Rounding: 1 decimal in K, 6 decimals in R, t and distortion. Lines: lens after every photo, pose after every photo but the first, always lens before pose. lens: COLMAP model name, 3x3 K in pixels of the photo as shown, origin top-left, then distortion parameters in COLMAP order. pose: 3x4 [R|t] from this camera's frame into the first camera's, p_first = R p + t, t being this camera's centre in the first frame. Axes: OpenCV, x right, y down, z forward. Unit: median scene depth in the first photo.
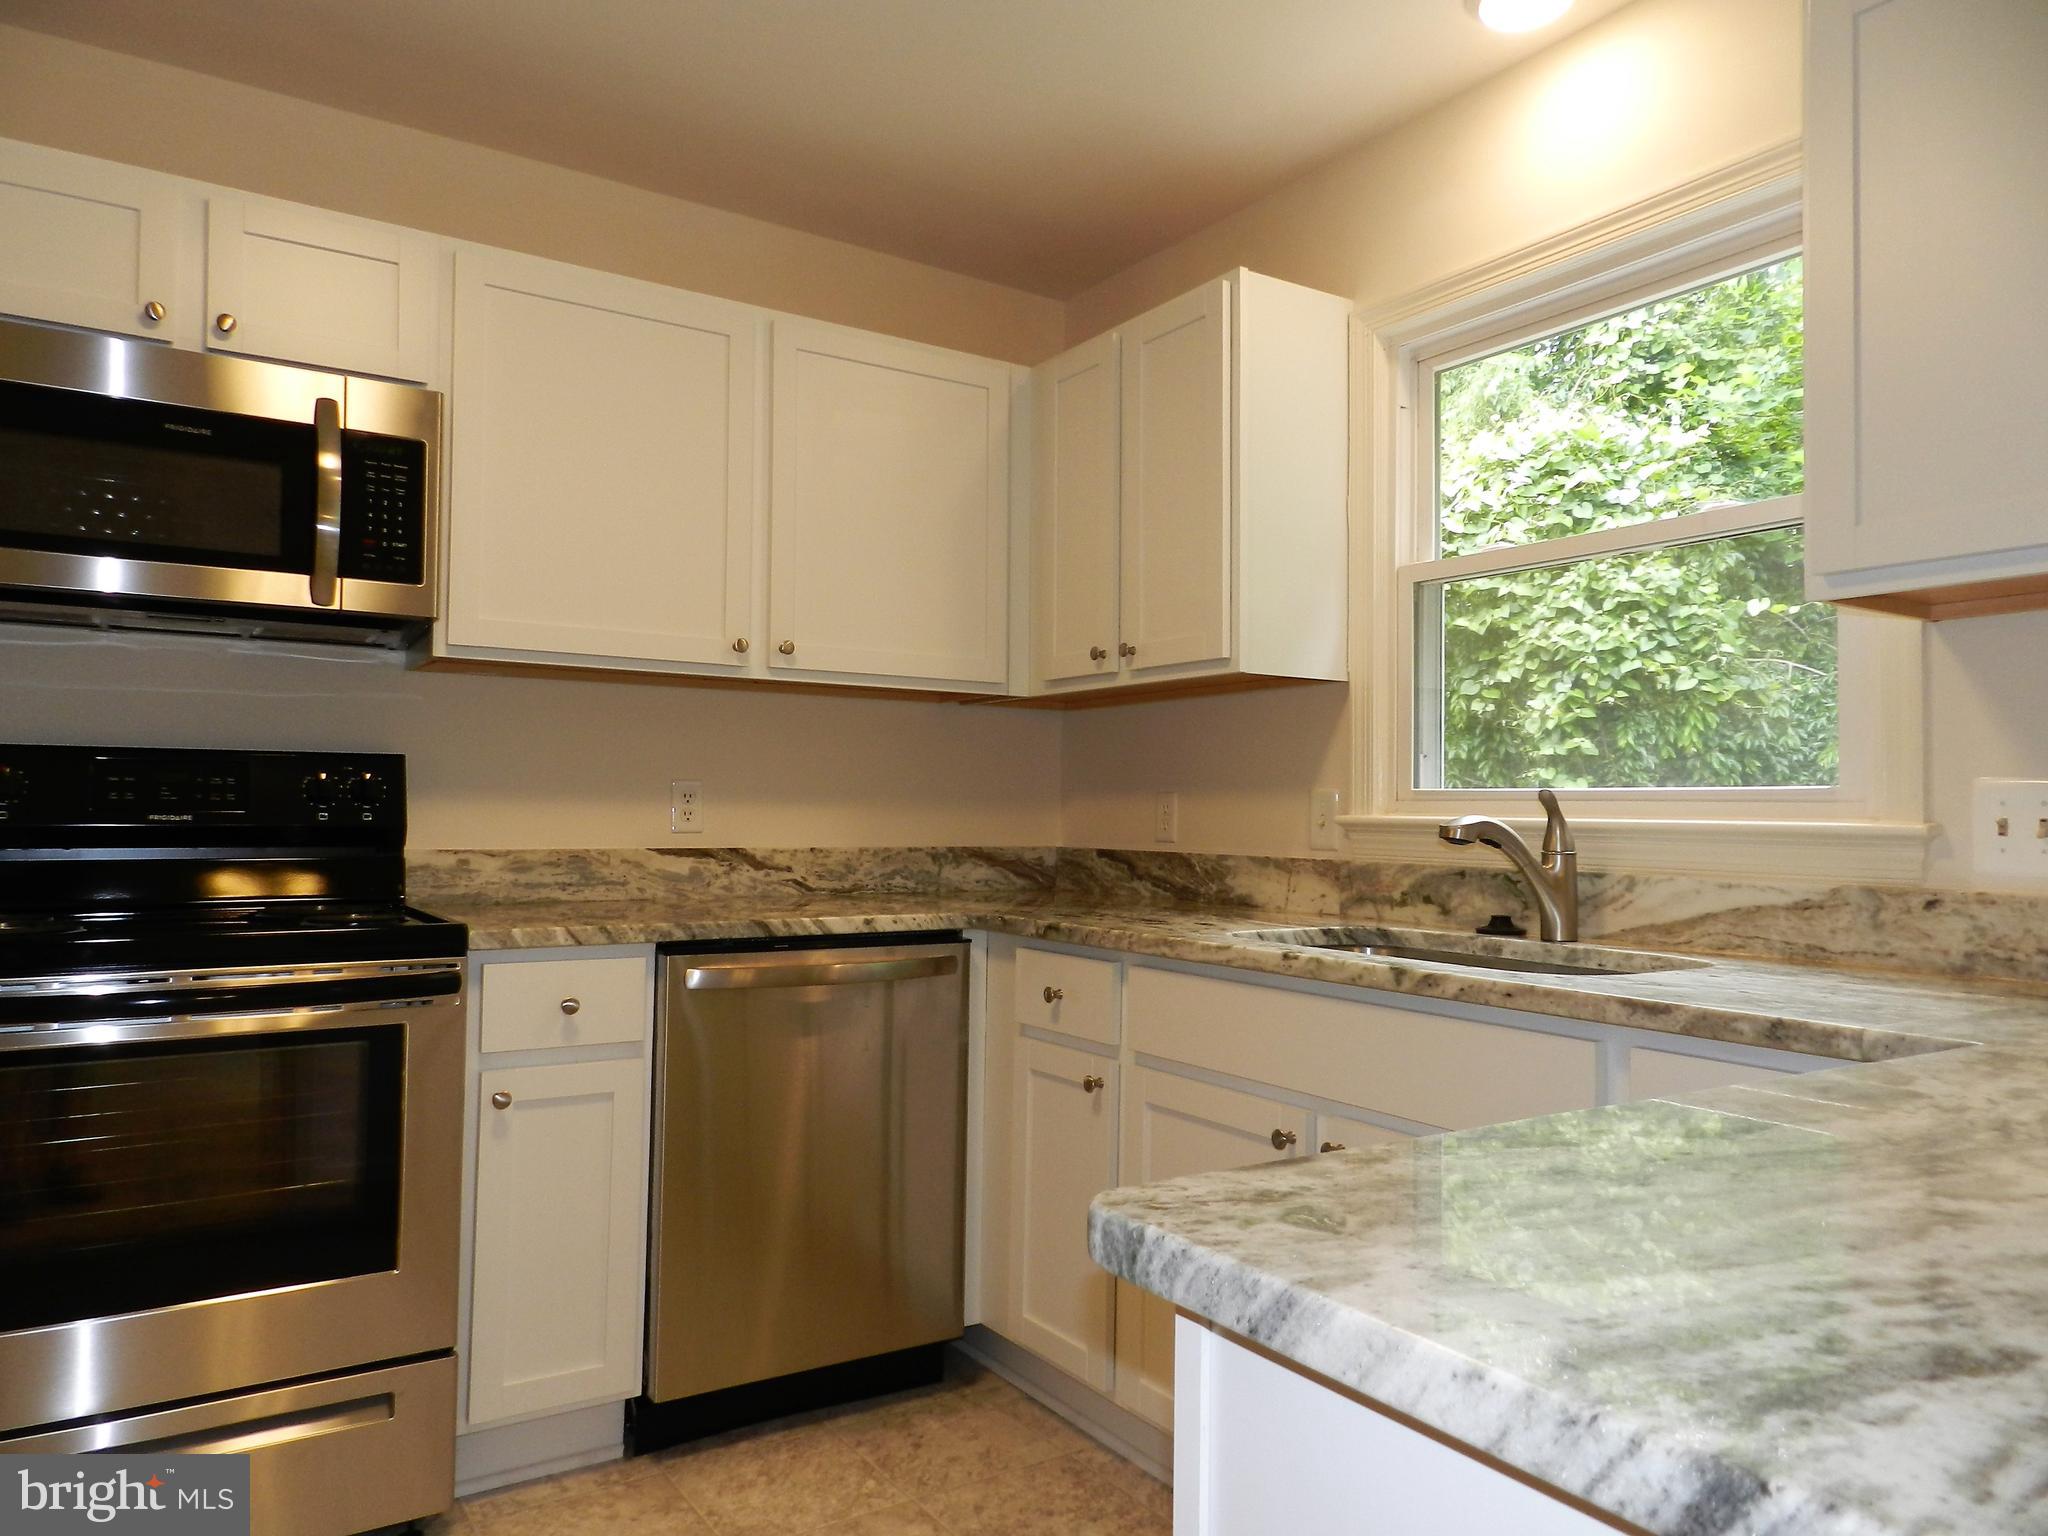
lens RADIAL K [[1381.1, 0, 1015.0], [0, 1381.1, 774.7], [0, 0, 1]] dist [0.021854, -0.008746]
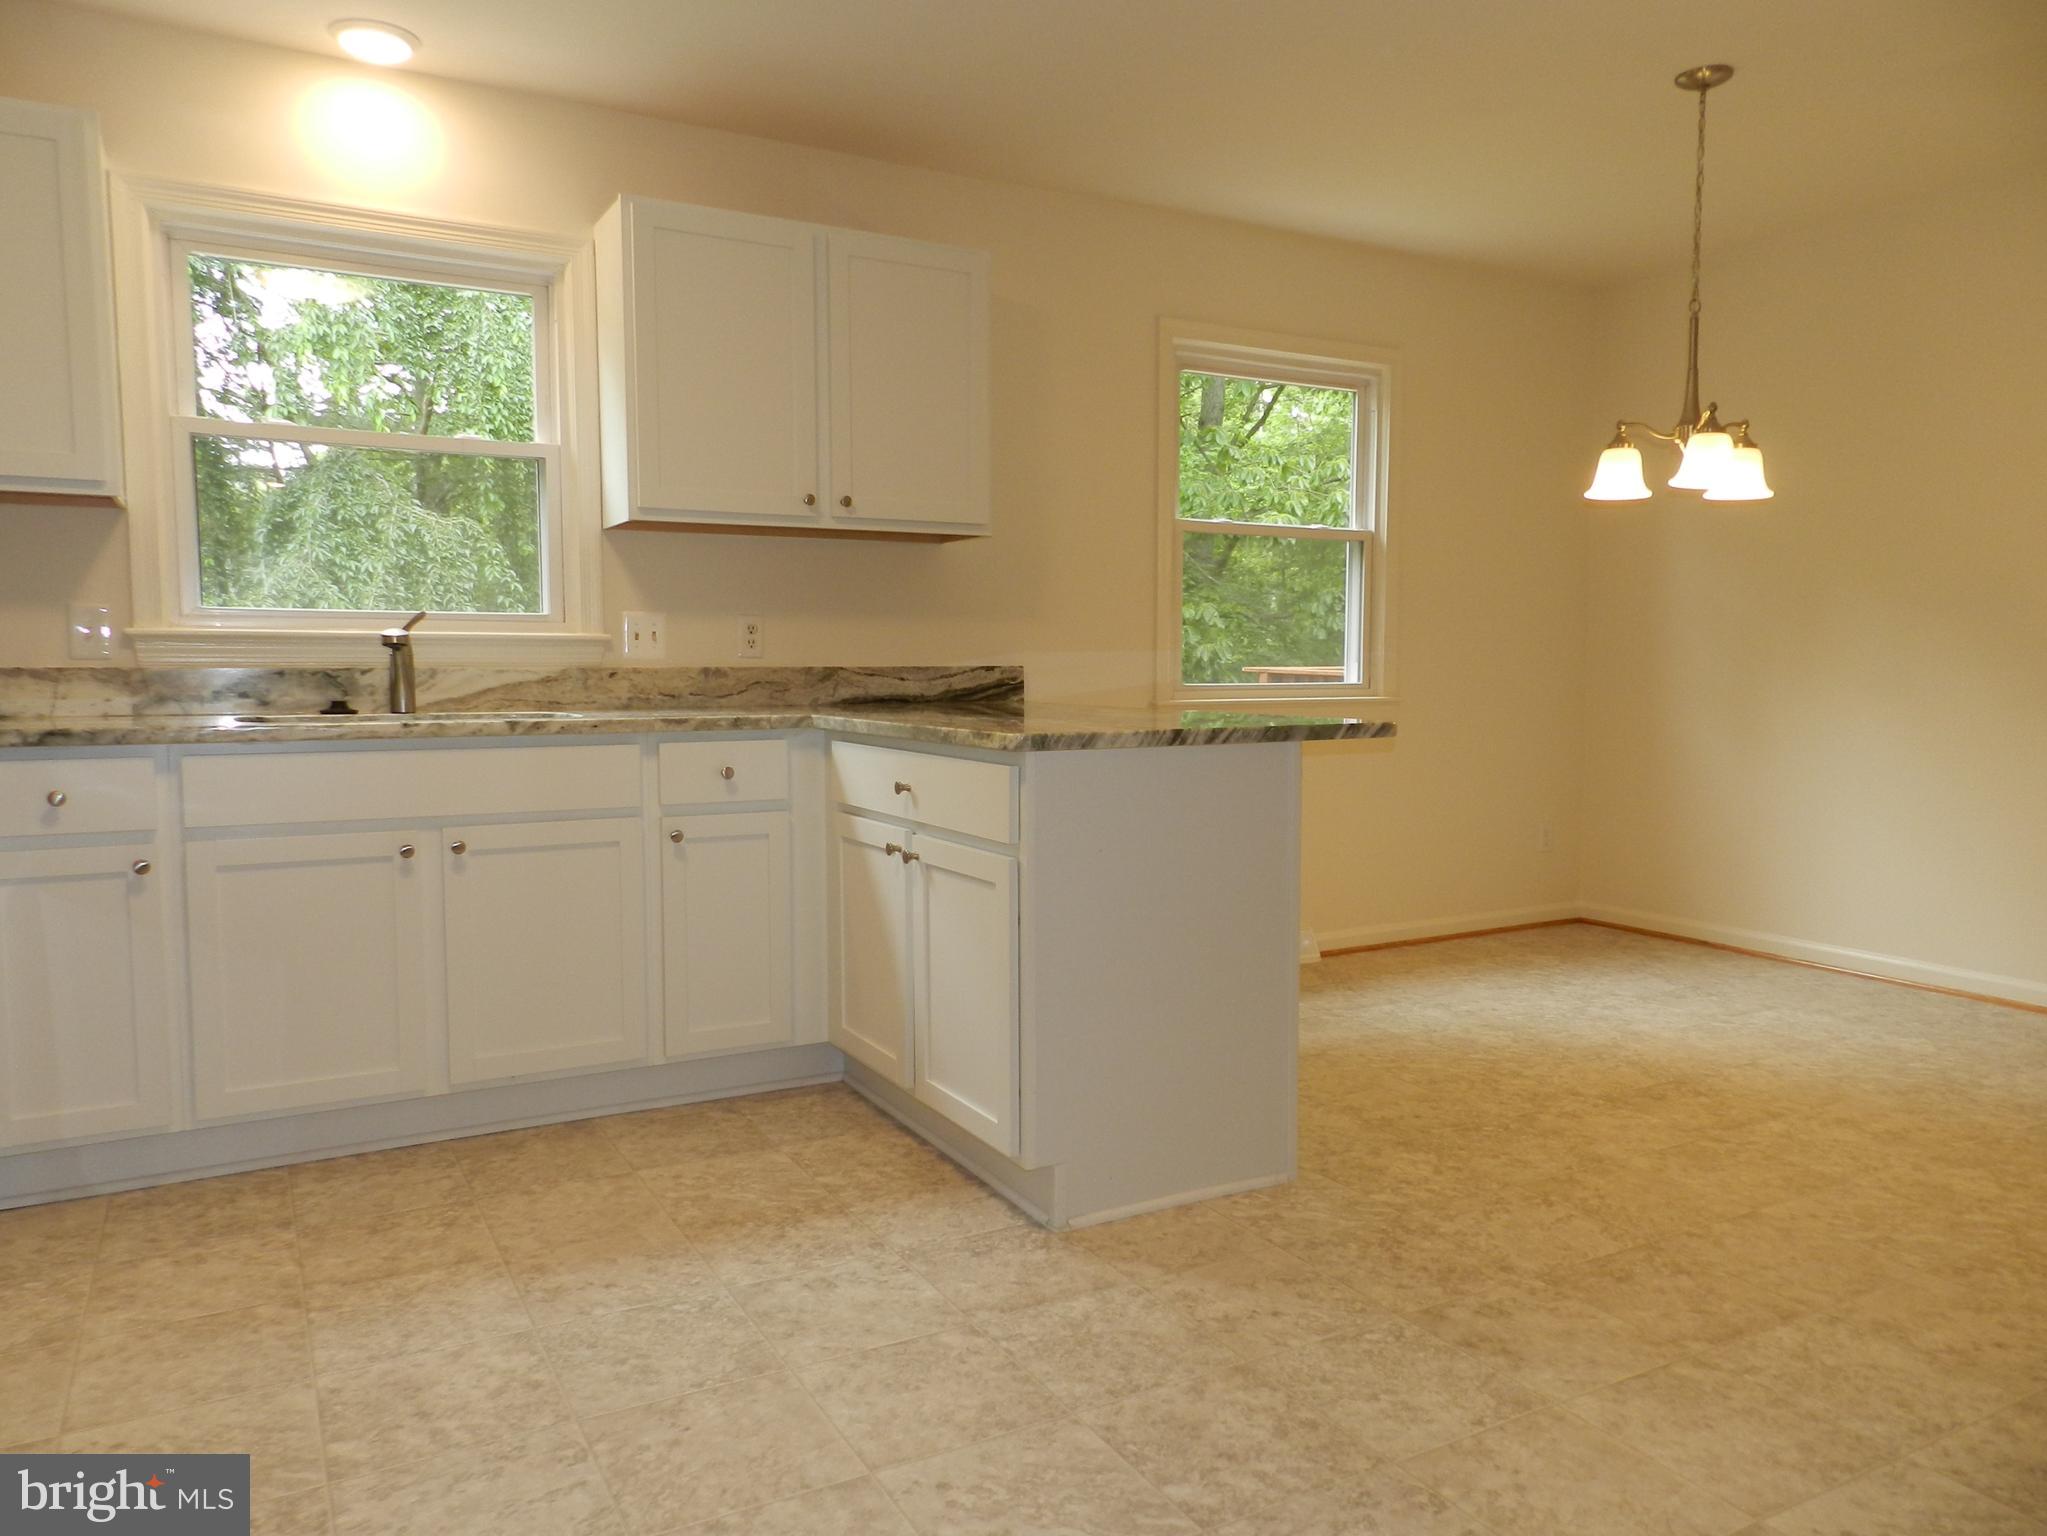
lens RADIAL K [[1380.4, 0, 978.4], [0, 1380.4, 760.0], [0, 0, 1]] dist [0.021854, -0.008746]
pose [[0.106283, -0.084972, 0.990699, -0.871428], [-0.027548, 0.995708, 0.088357, 0.018019], [-0.993954, -0.036683, 0.103486, 0.192420]]
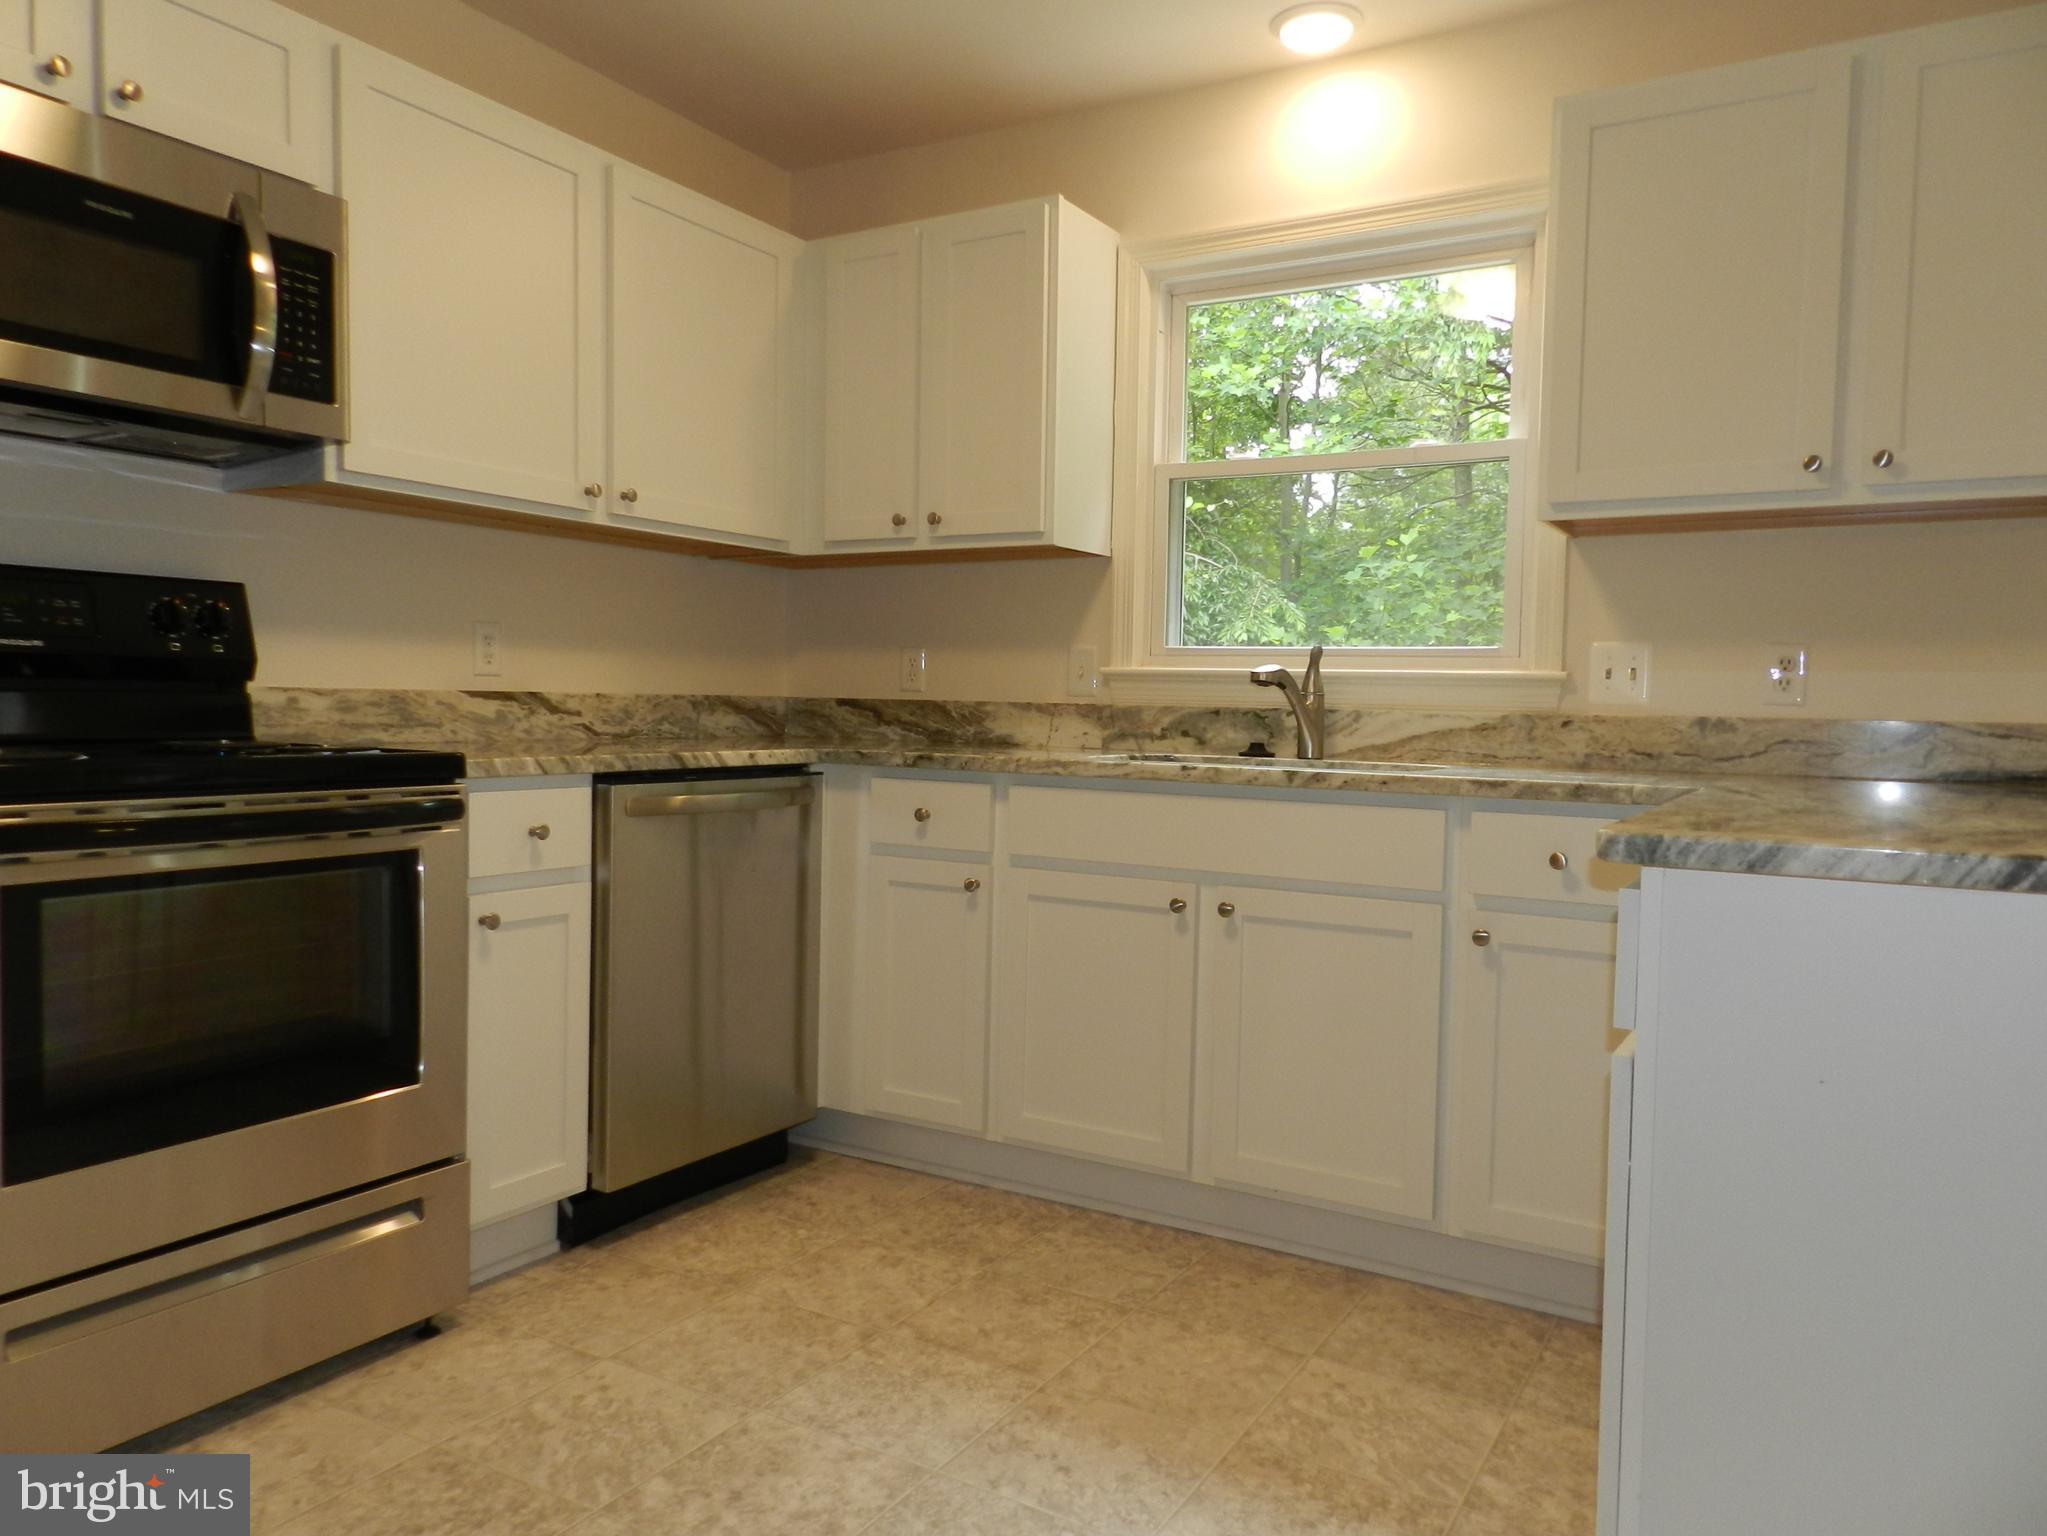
lens RADIAL K [[1380.4, 0, 1016.2], [0, 1380.4, 780.6], [0, 0, 1]] dist [0.021854, -0.008746]
pose [[0.898337, -0.019336, 0.438881, -0.388218], [-0.022251, 0.995746, 0.089416, 0.022847], [-0.438743, -0.090091, 0.894085, -0.072441]]
